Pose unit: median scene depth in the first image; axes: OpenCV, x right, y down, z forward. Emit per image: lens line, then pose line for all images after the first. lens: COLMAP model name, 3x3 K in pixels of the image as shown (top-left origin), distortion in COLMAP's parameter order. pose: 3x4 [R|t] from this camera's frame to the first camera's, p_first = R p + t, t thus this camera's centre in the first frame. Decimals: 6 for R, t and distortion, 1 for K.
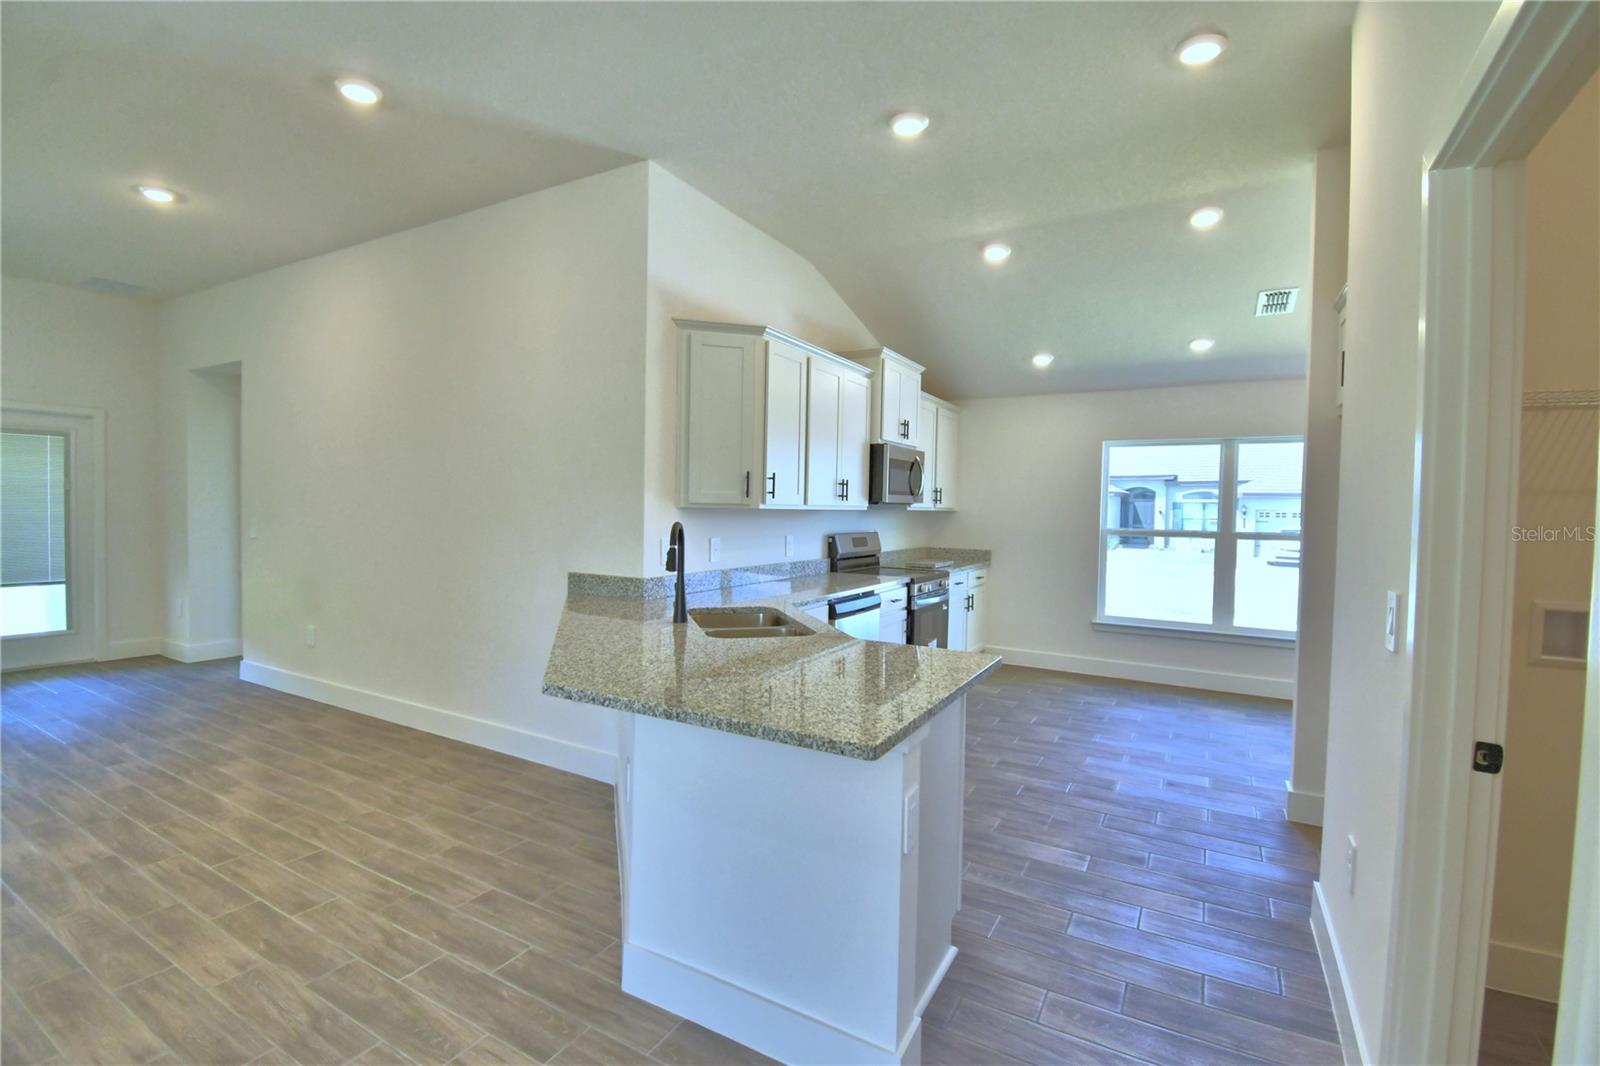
lens RADIAL K [[704.7, 0, 798.7], [0, 704.7, 527.2], [0, 0, 1]] dist [0.014546, -0.024955]
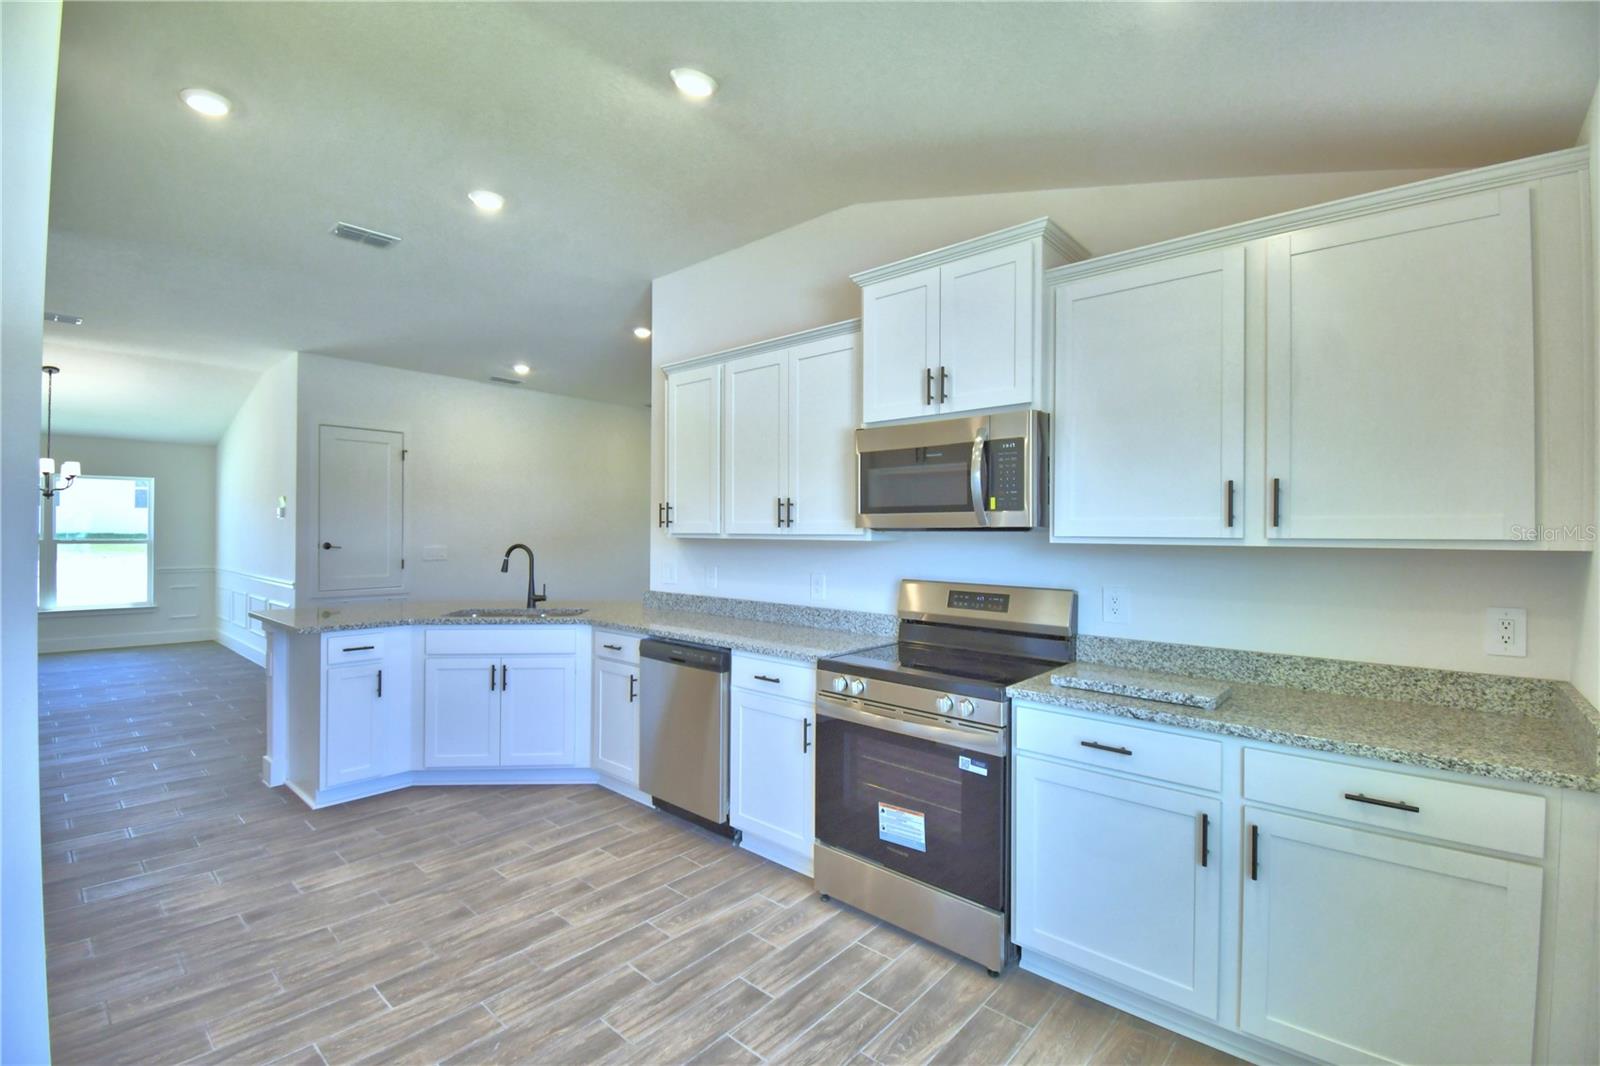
lens RADIAL K [[704.7, 0, 798.7], [0, 704.7, 527.2], [0, 0, 1]] dist [0.014546, -0.024955]
pose [[-0.198721, -0.031882, -0.979537, 0.793104], [-0.035379, 0.999053, -0.025339, -0.020244], [0.979417, 0.029620, -0.199661, 1.188387]]
